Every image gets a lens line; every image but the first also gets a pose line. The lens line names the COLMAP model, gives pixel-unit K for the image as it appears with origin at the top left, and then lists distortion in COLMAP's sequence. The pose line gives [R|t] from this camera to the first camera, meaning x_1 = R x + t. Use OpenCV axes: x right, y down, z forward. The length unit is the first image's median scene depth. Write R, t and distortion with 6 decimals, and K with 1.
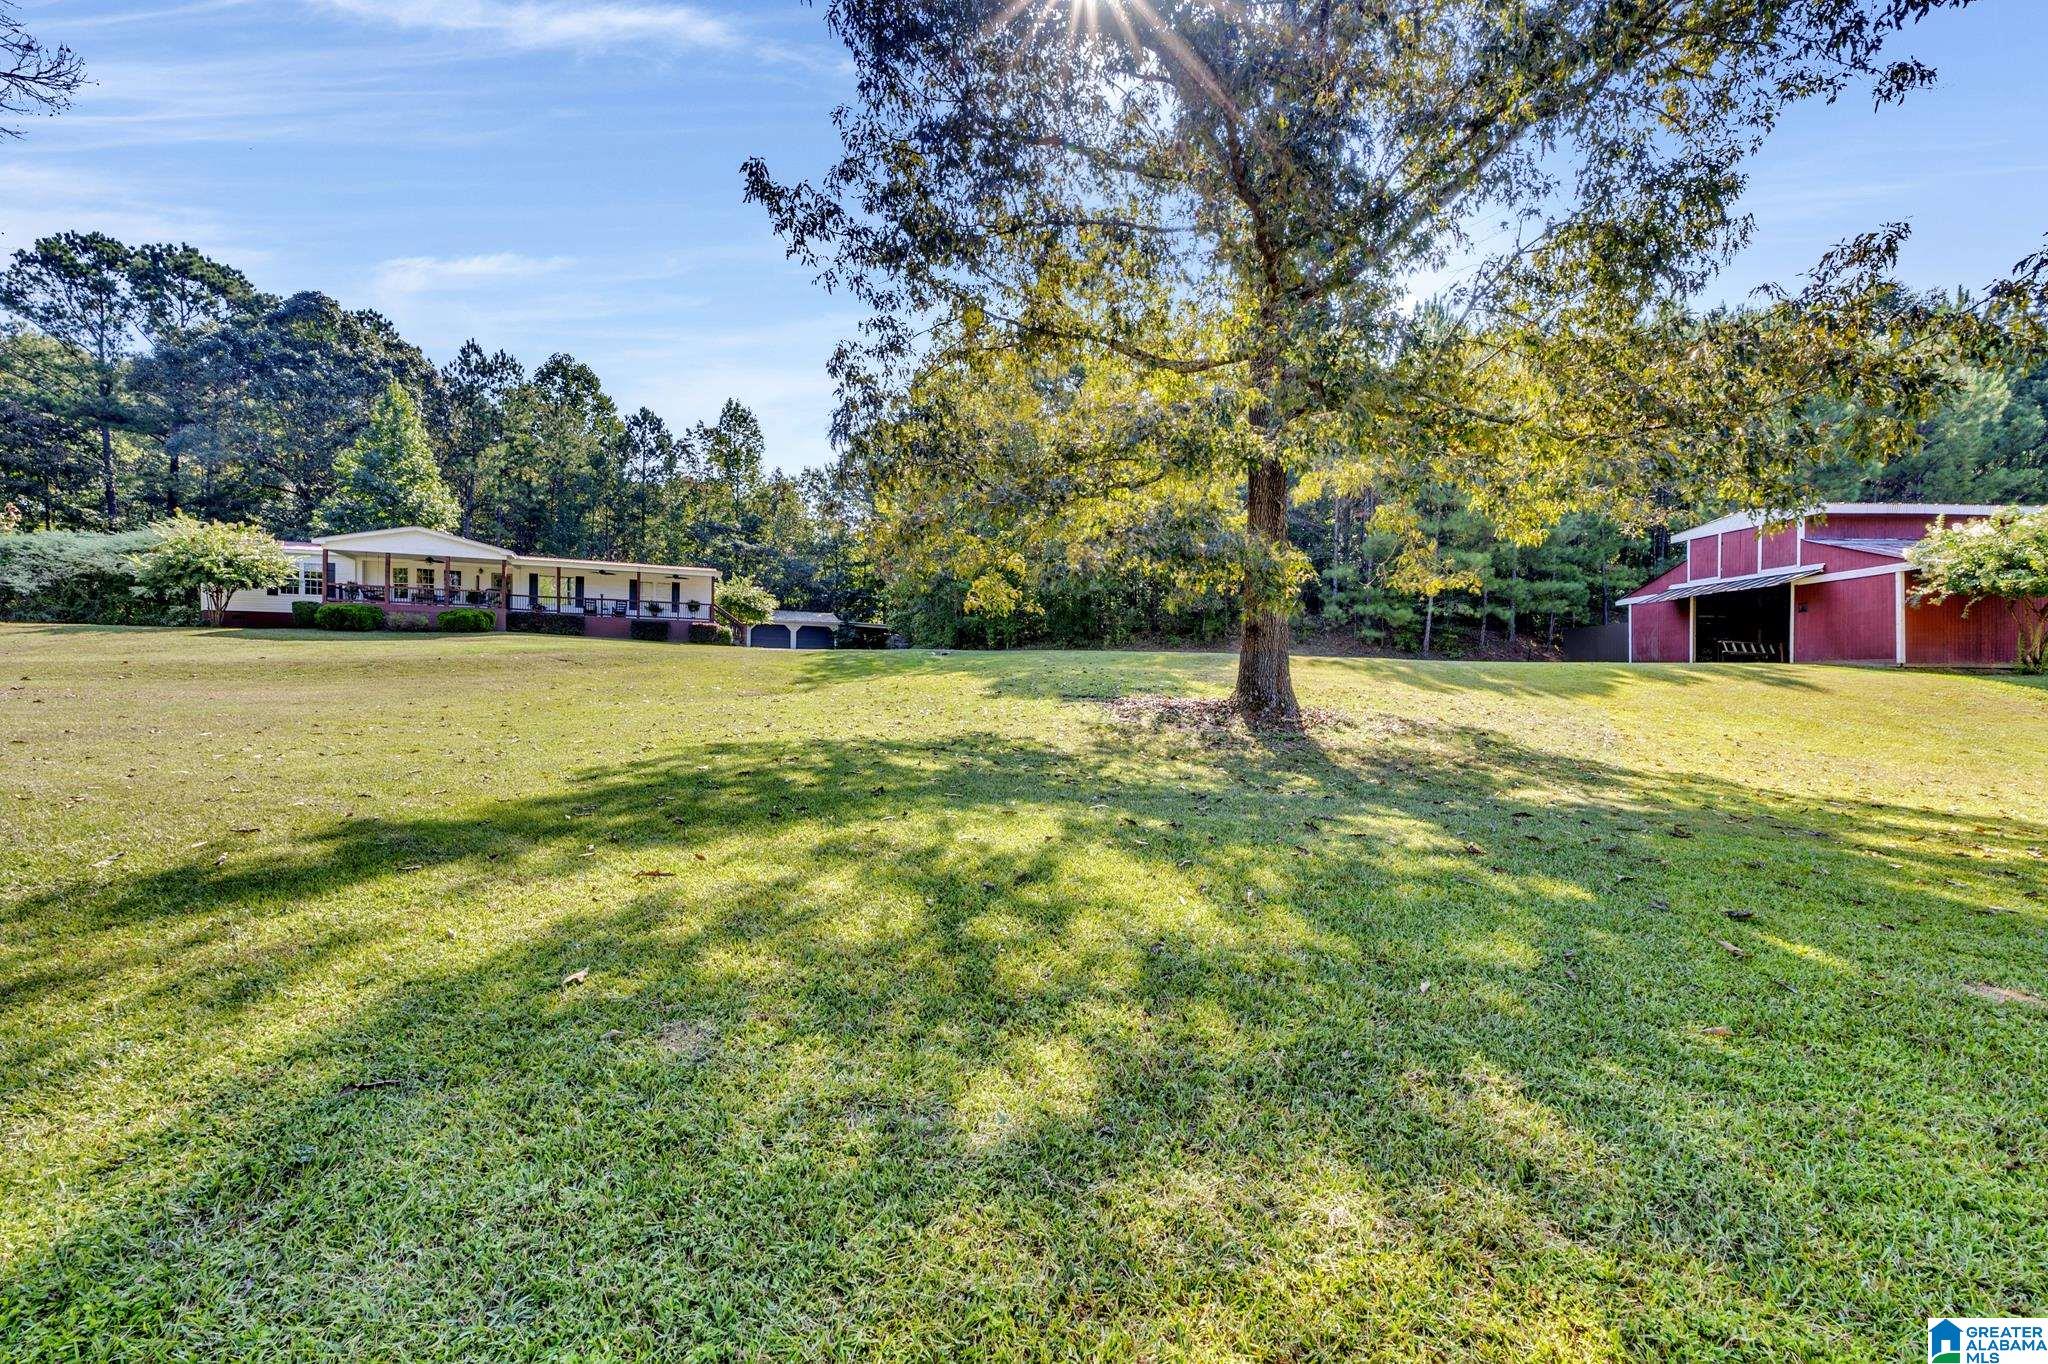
lens RADIAL K [[810.2, 0, 1020.4], [0, 810.2, 687.8], [0, 0, 1]] dist [-0.000884, 0.000148]
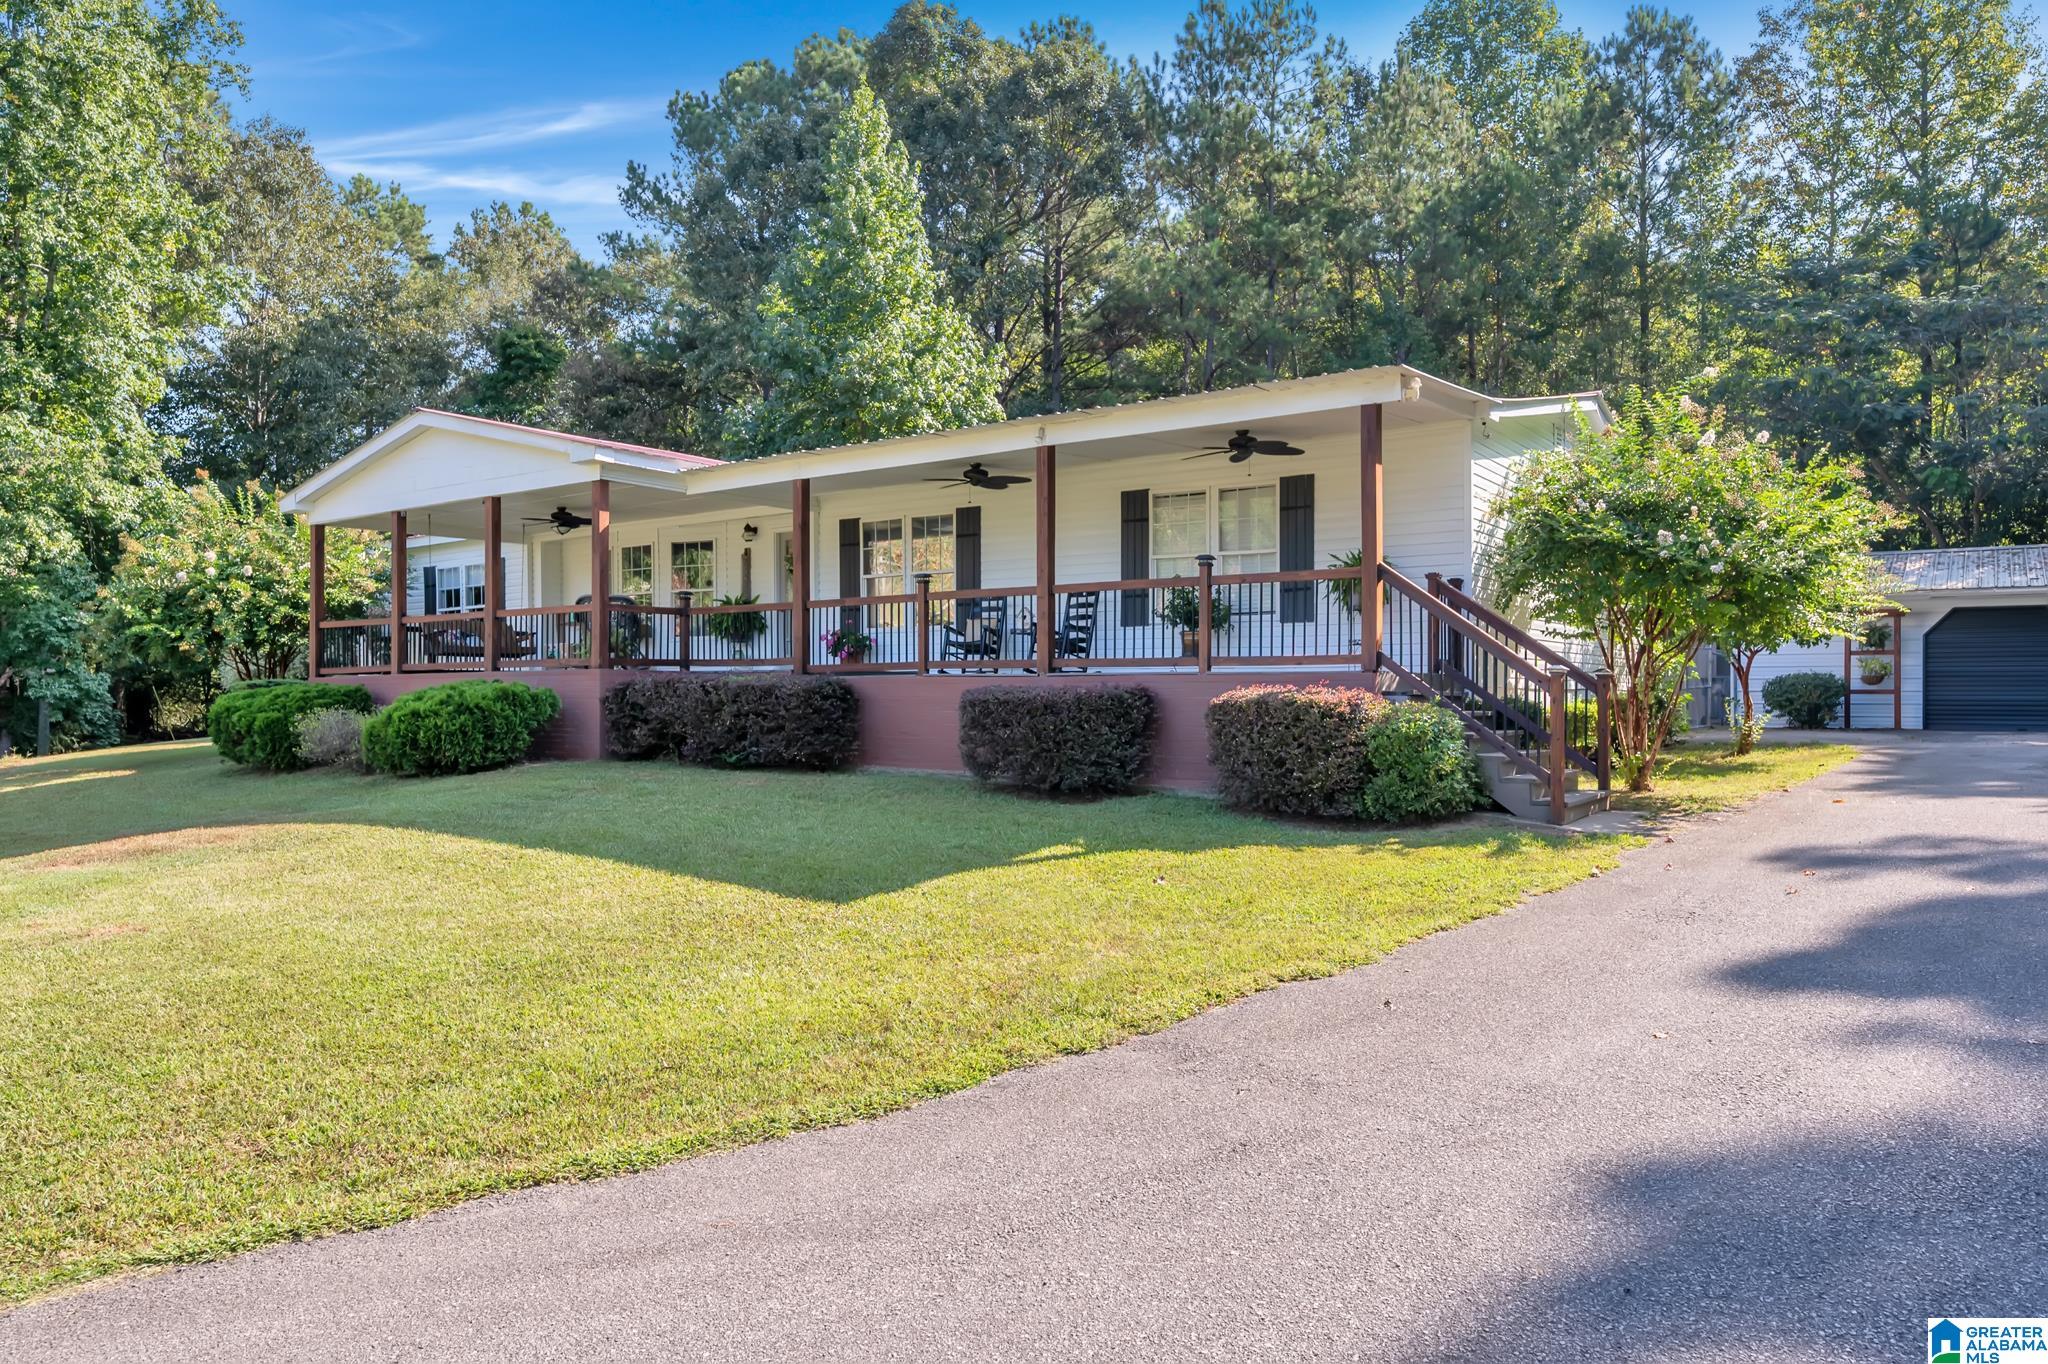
lens RADIAL K [[1407.7, 0, 1024.0], [0, 1407.7, 682.0], [0, 0, 1]] dist [-0.002571, -0.000548]
pose [[0.530033, -0.027371, -0.847535, -0.113168], [0.011352, 0.999618, -0.025183, -0.048524], [0.847901, 0.003726, 0.530141, 0.522175]]
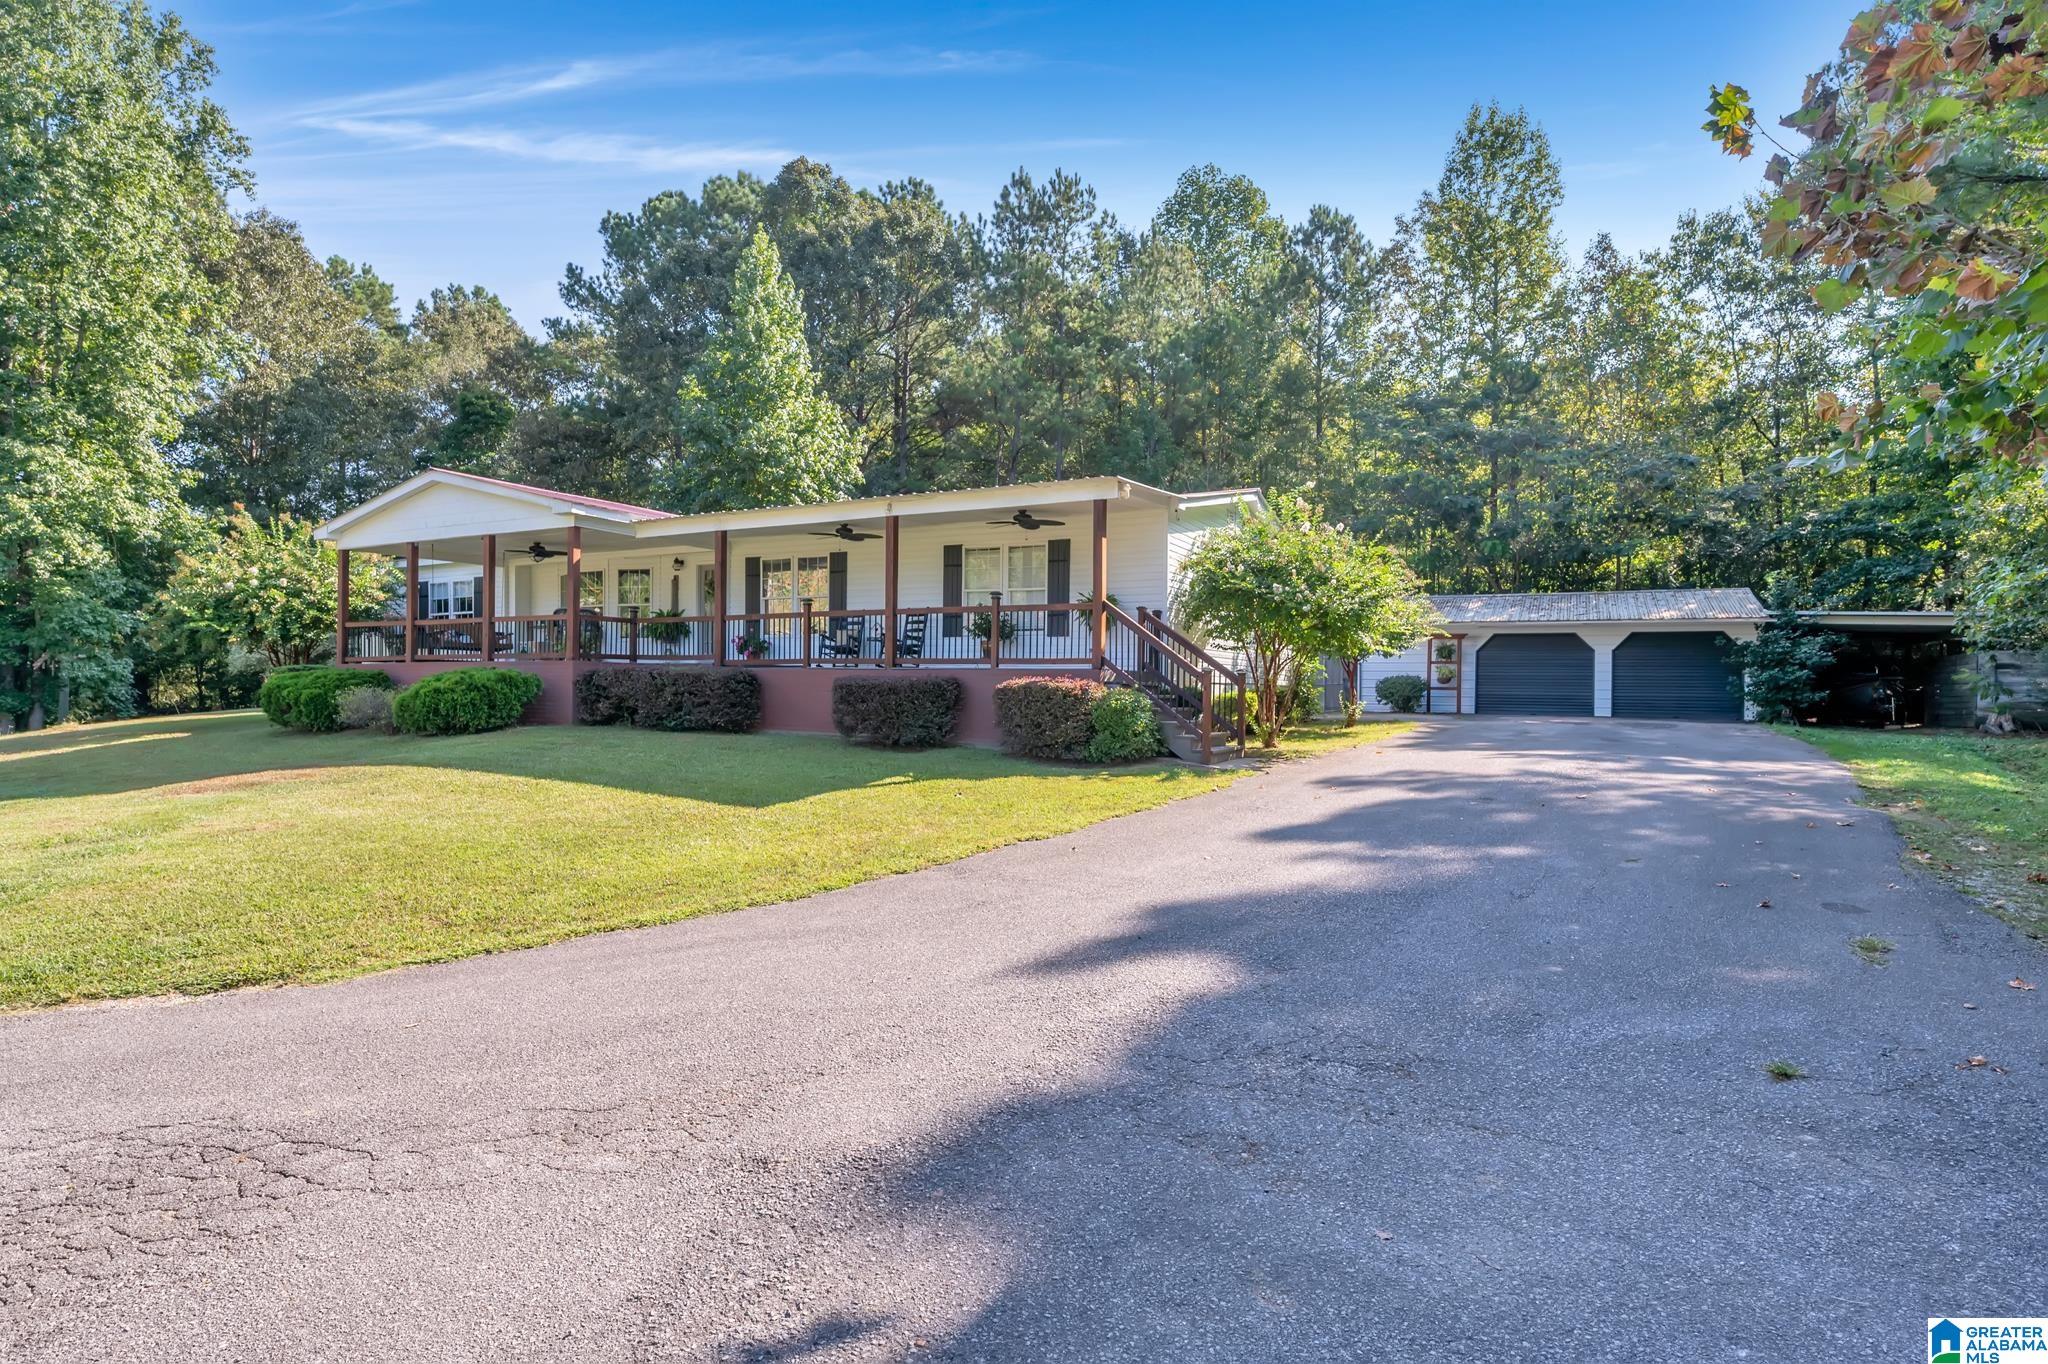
lens RADIAL K [[1094.2, 0, 1024.0], [0, 1094.2, 682.0], [0, 0, 1]] dist [0.000049, 0.000077]
pose [[0.639155, -0.016934, -0.768891, -0.079281], [0.001958, 0.999790, -0.020391, -0.046656], [0.769075, 0.011528, 0.639054, 0.501041]]
